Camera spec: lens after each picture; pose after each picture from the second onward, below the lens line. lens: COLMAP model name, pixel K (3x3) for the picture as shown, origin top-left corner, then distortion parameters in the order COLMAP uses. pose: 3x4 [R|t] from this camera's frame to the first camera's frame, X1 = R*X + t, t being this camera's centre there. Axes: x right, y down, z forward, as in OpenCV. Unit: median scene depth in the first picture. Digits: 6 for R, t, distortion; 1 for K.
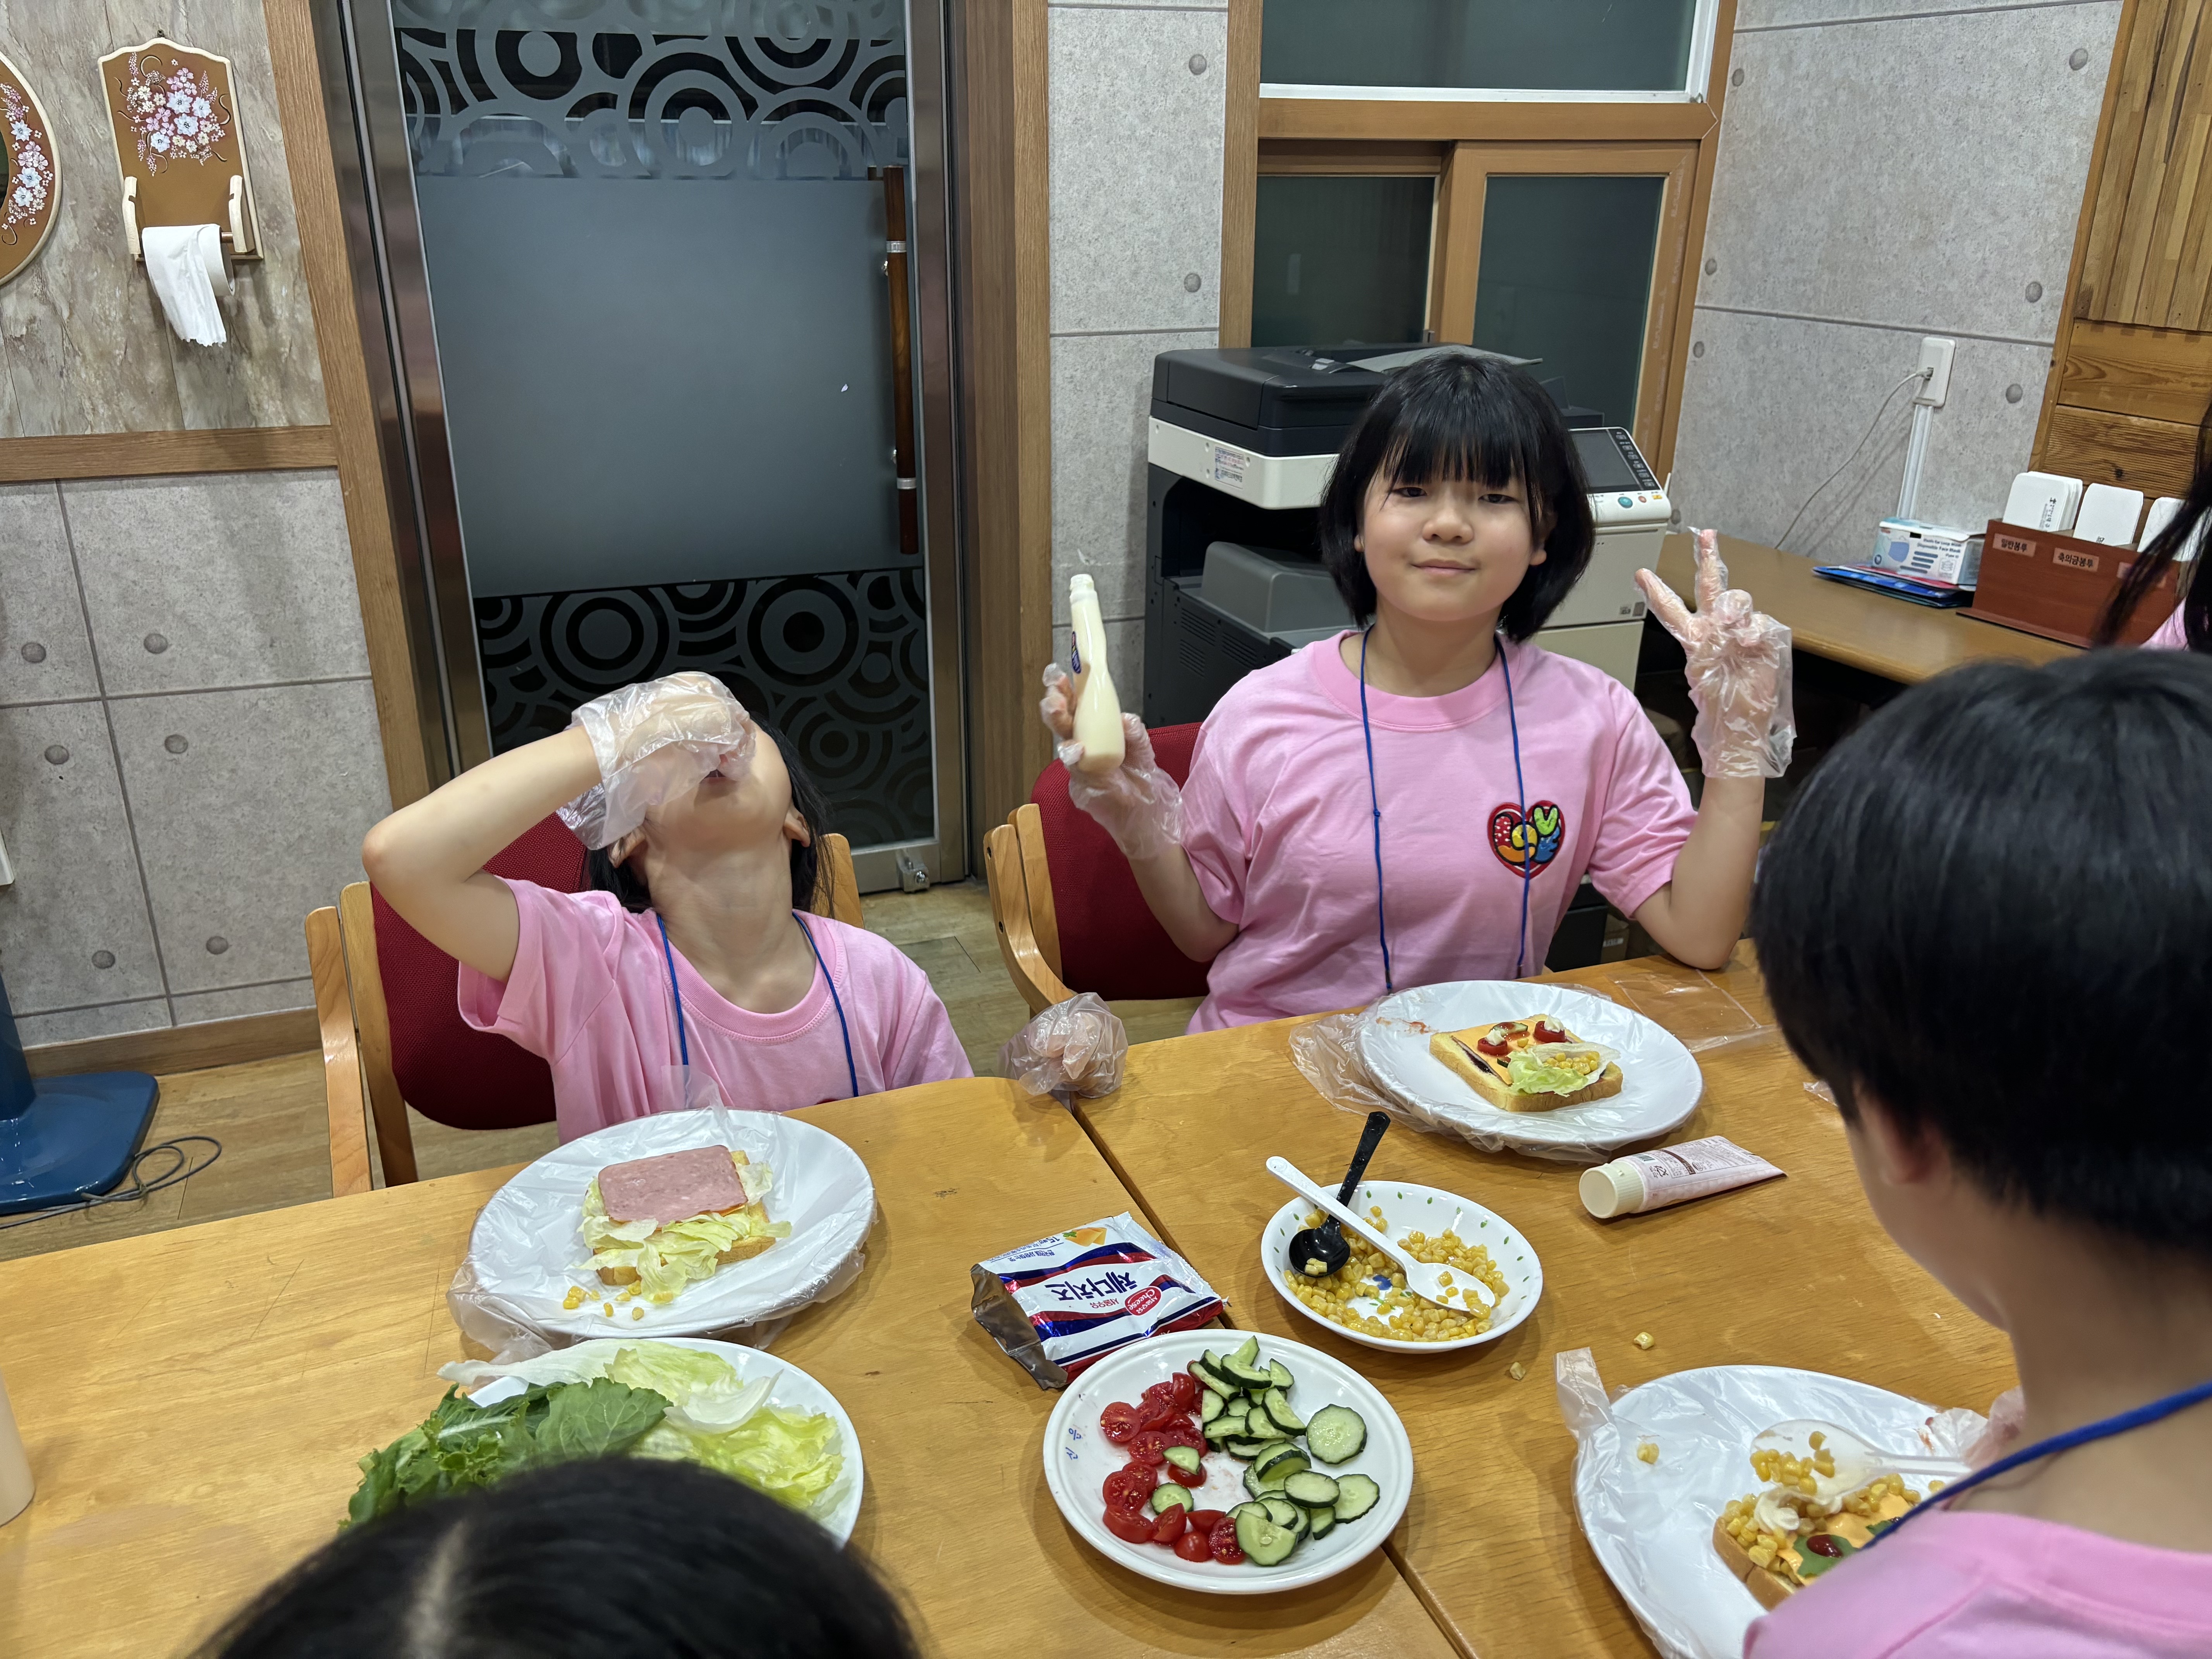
lens RADIAL K [[1721.7, 0, 1102.3], [0, 1721.7, 846.9], [0, 0, 1]] dist [0.045157, -0.046798]
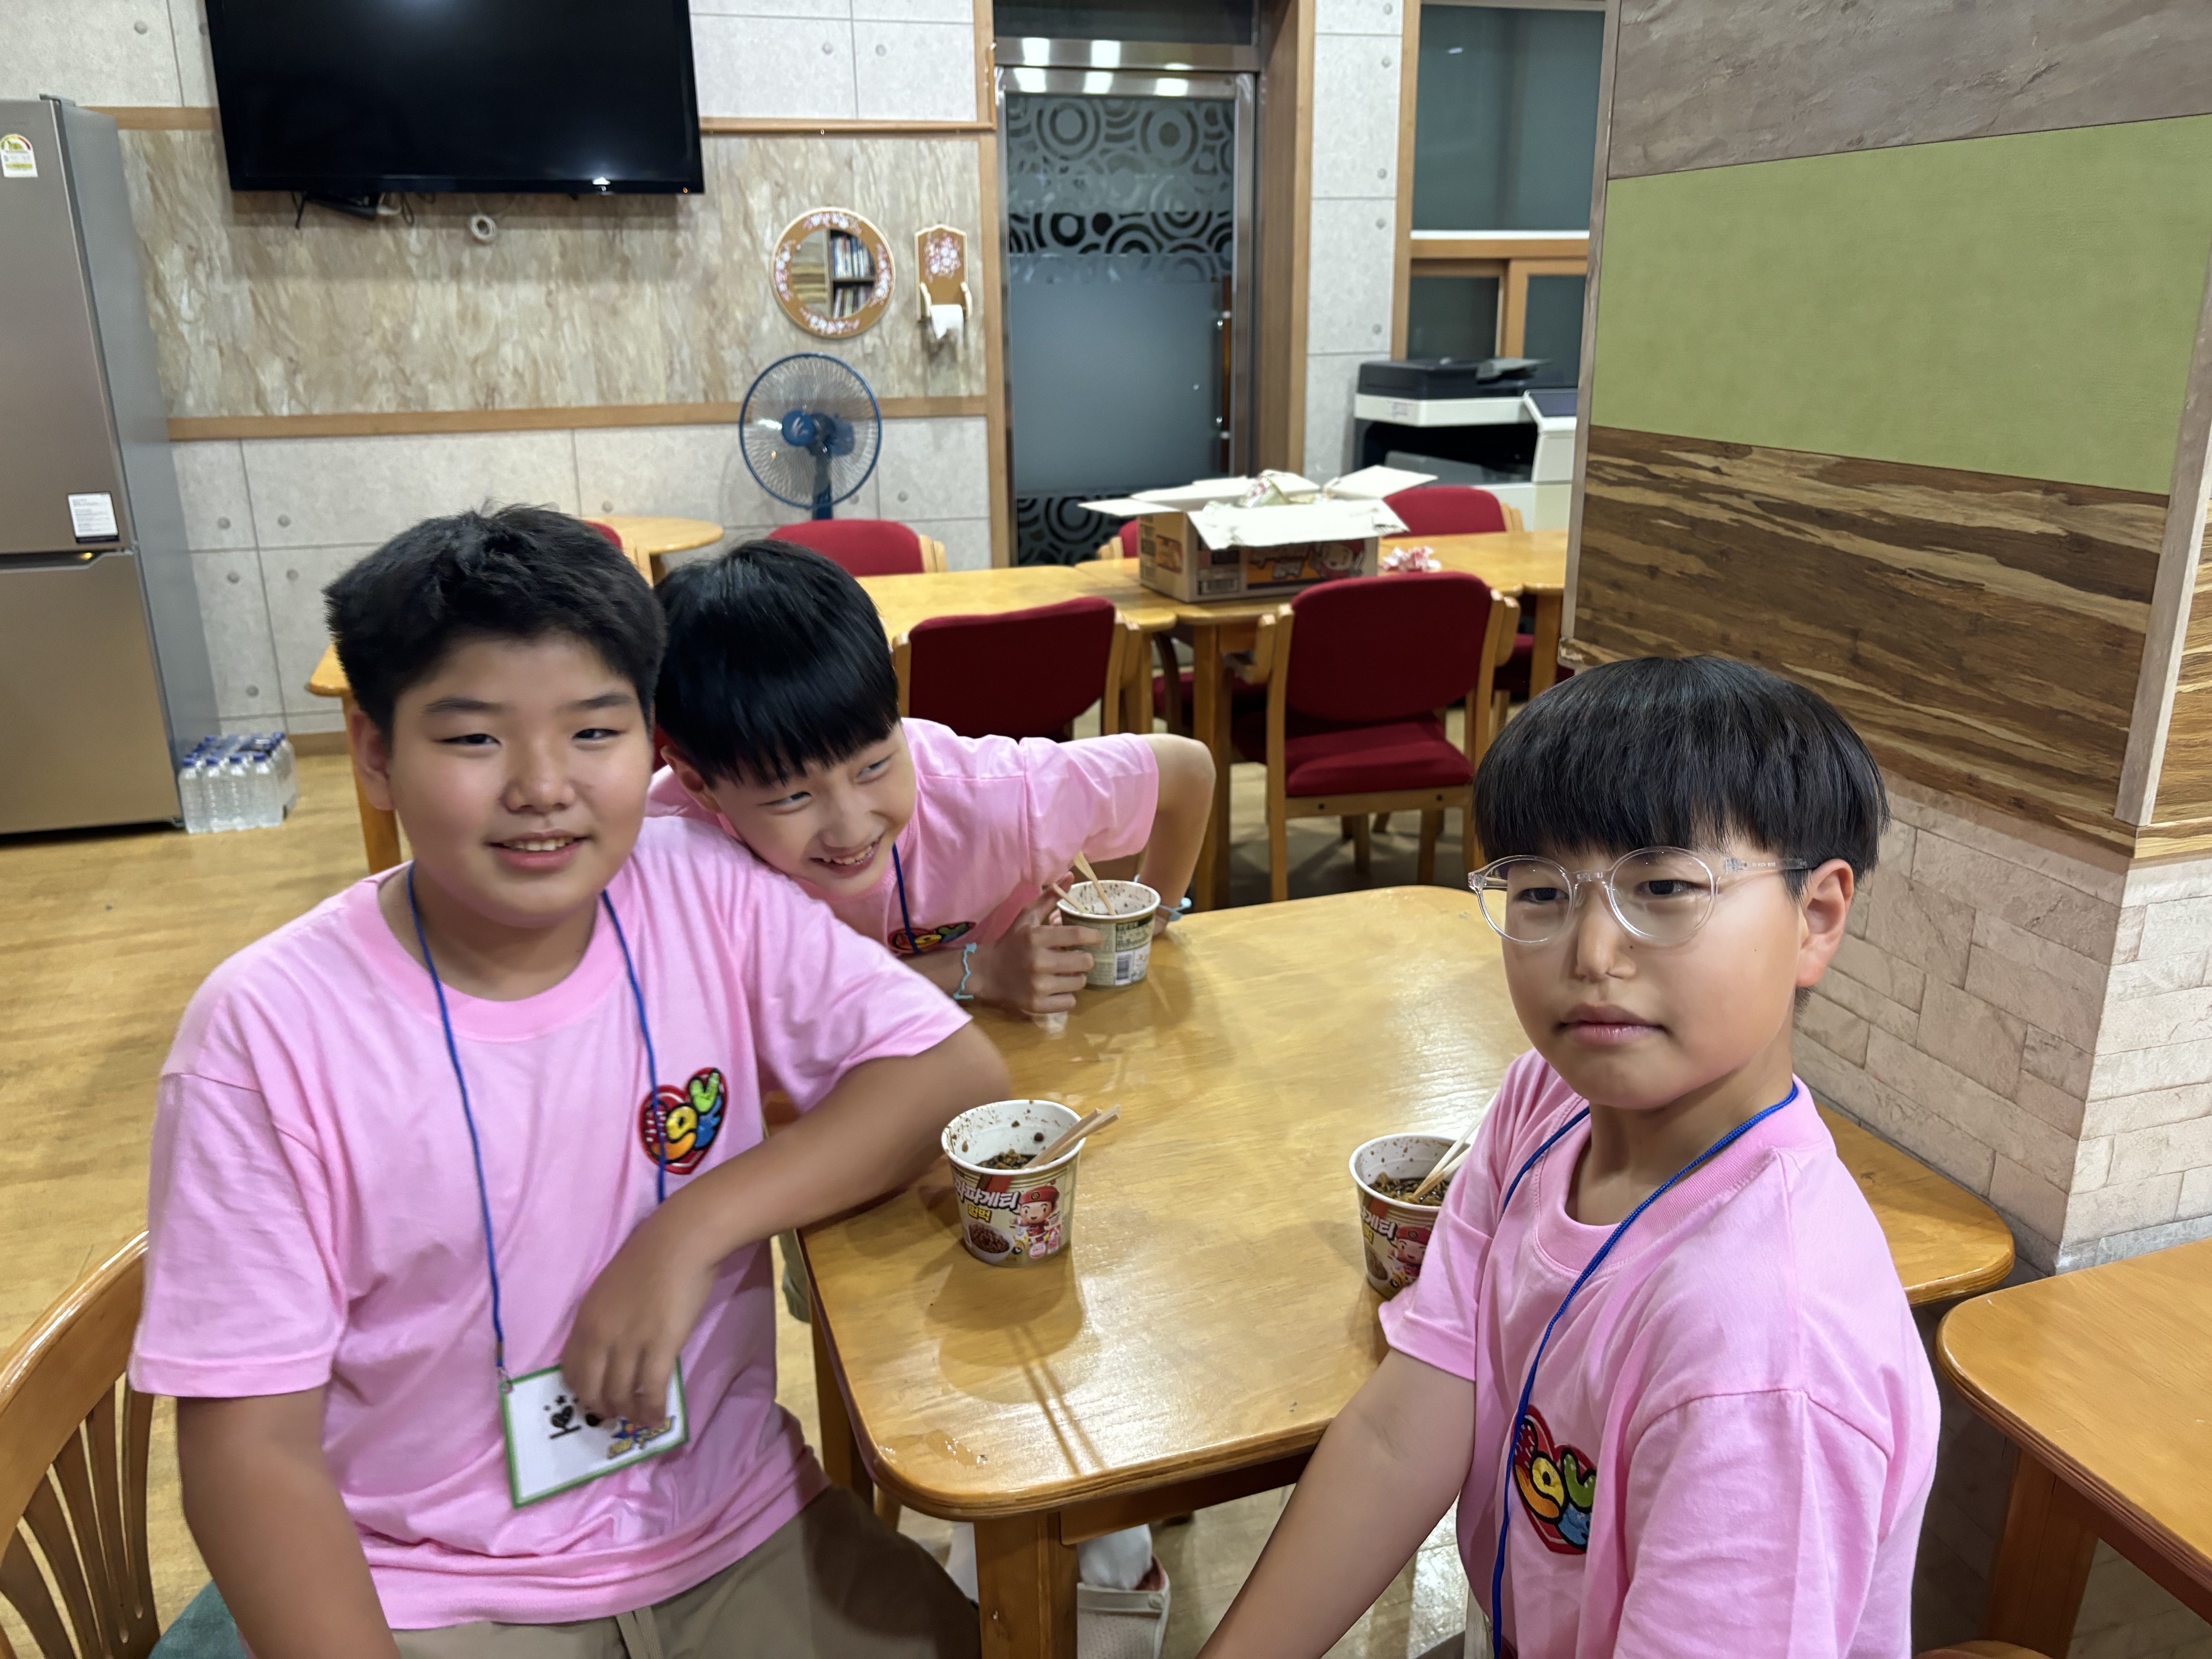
lens RADIAL K [[1676.0, 0, 1107.6], [0, 1676.0, 819.0], [0, 0, 1]] dist [0.038441, -0.000810]
pose [[0.998695, 0.001609, -0.051050, -0.165248], [-0.005170, 0.997554, -0.069713, 0.391398], [0.050813, 0.069886, 0.996260, -0.952565]]
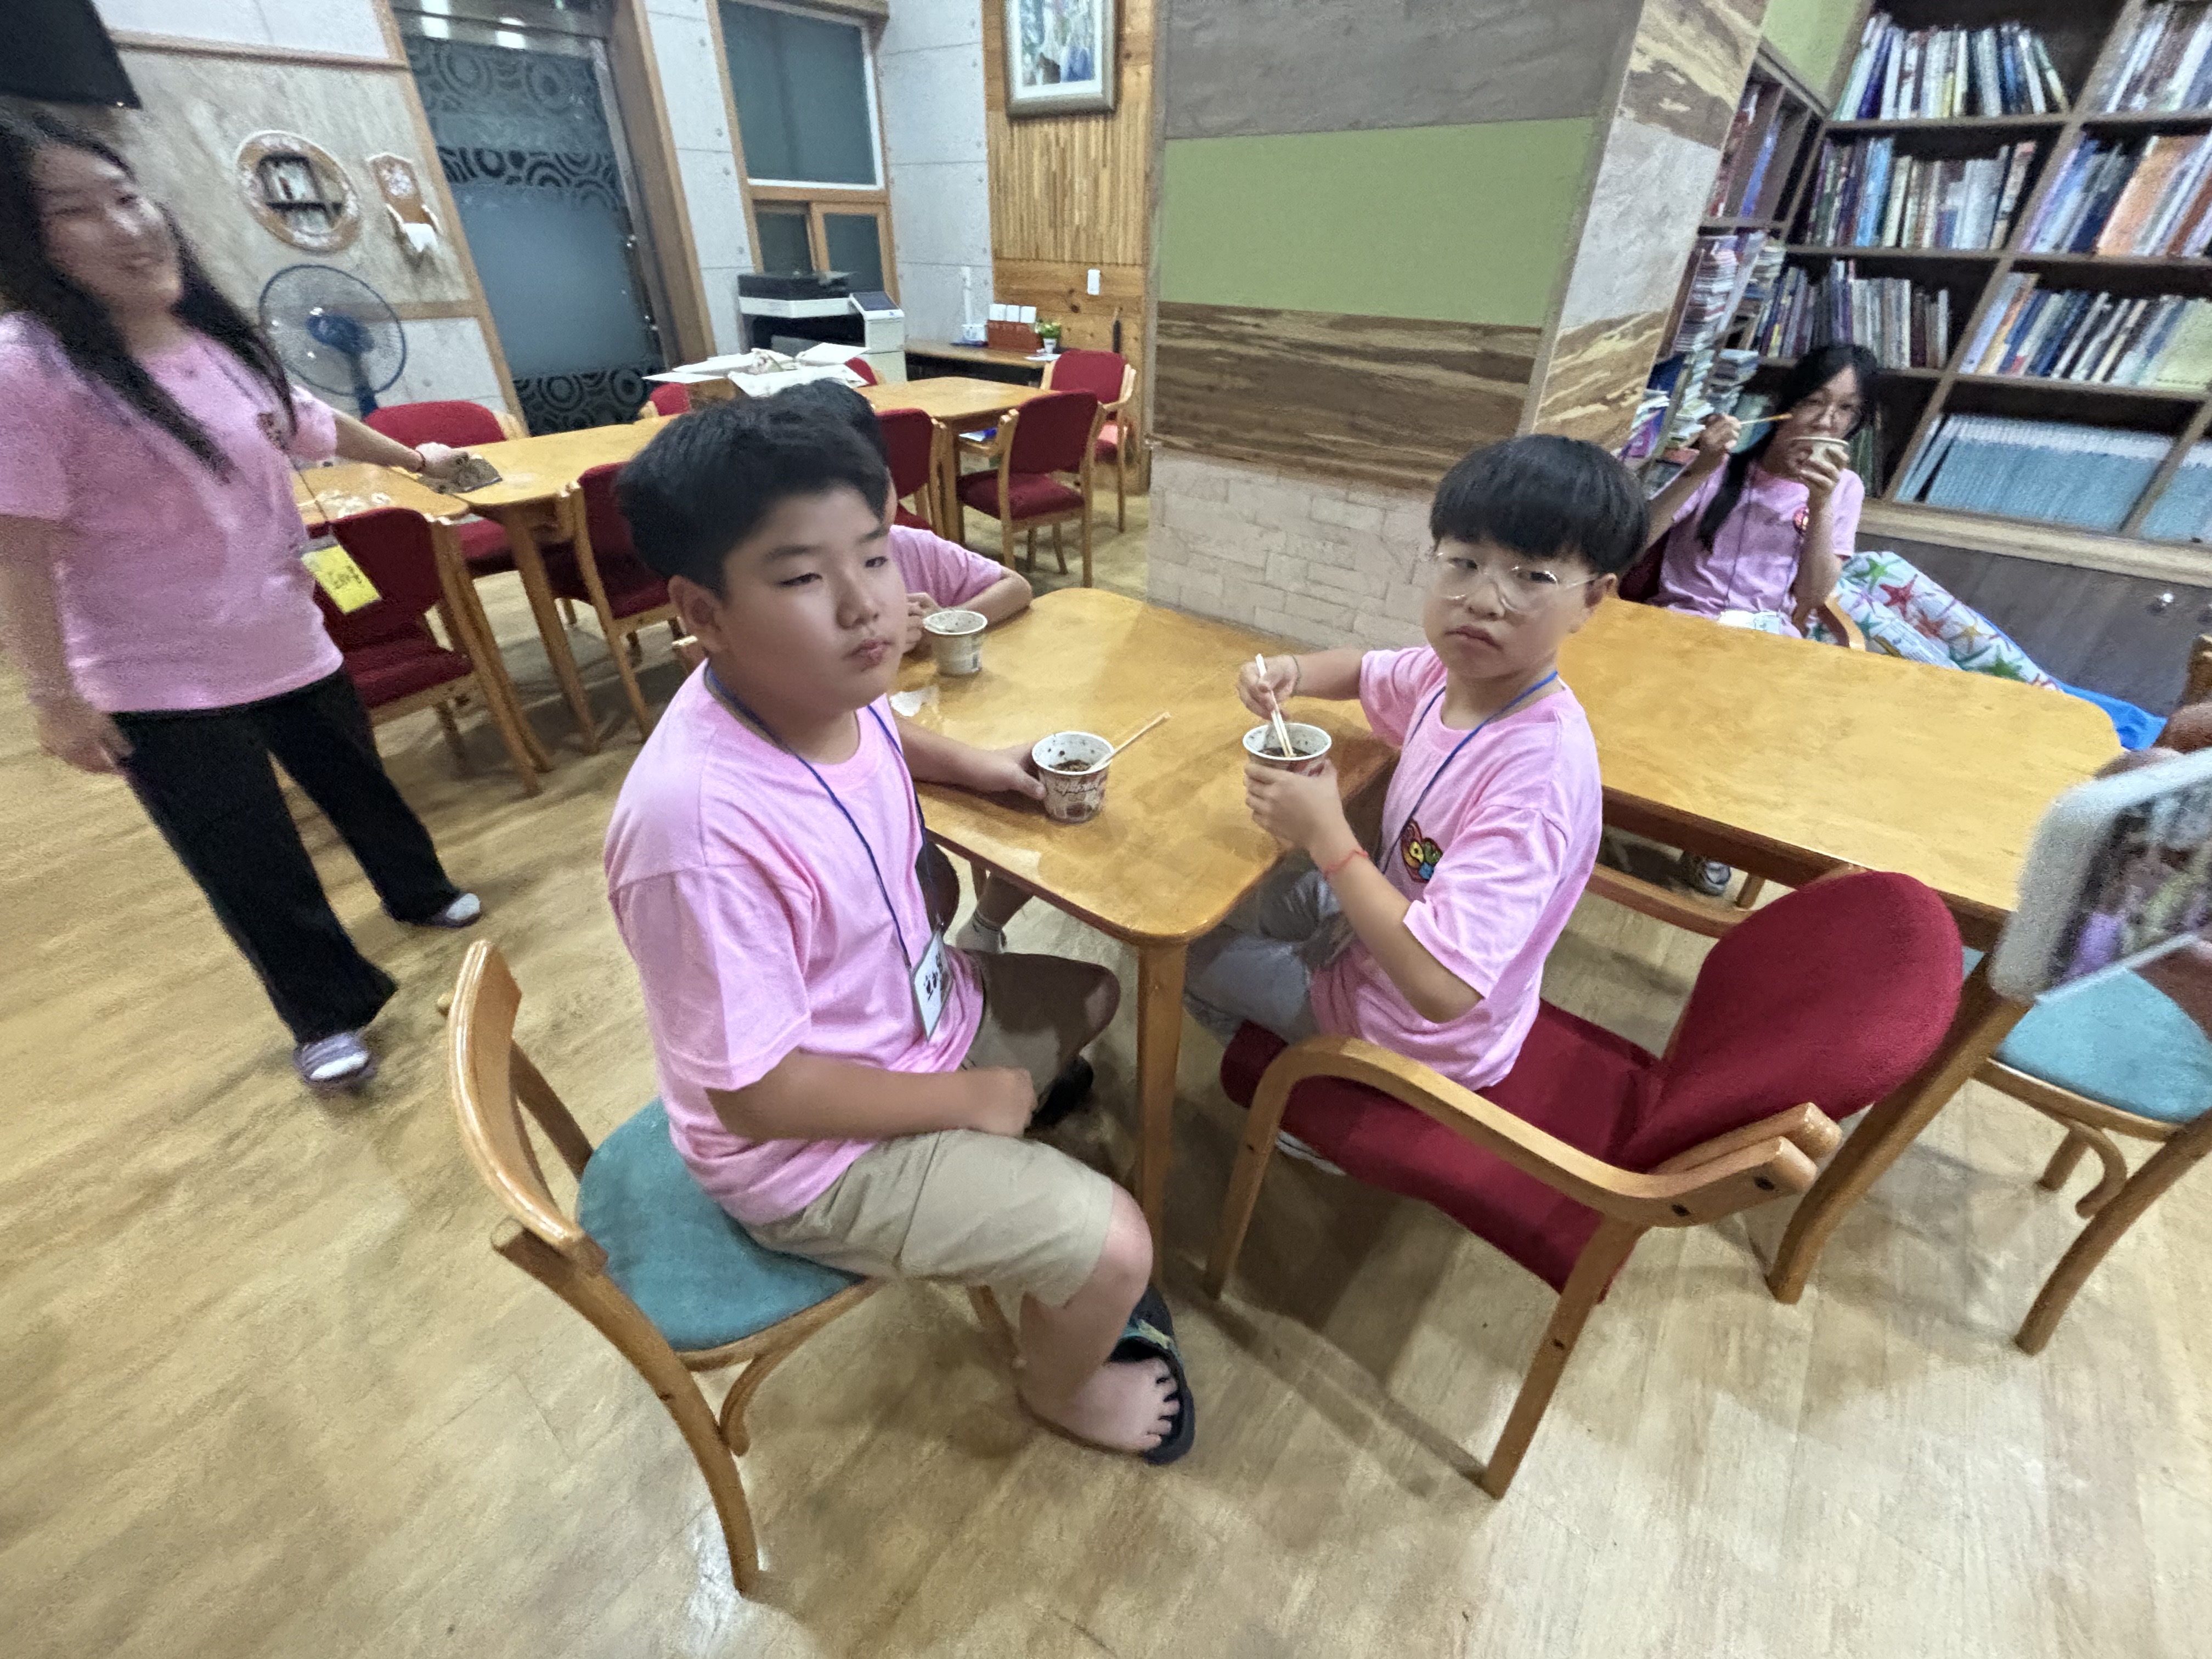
lens RADIAL K [[876.0, 0, 1106.0], [0, 876.0, 829.5], [0, 0, 1]] dist [-0.002923, 0.000727]
pose [[0.865240, -0.277286, 0.417699, -0.342608], [0.174450, 0.947583, 0.267681, 0.374927], [-0.470029, -0.158741, 0.868259, -0.887703]]
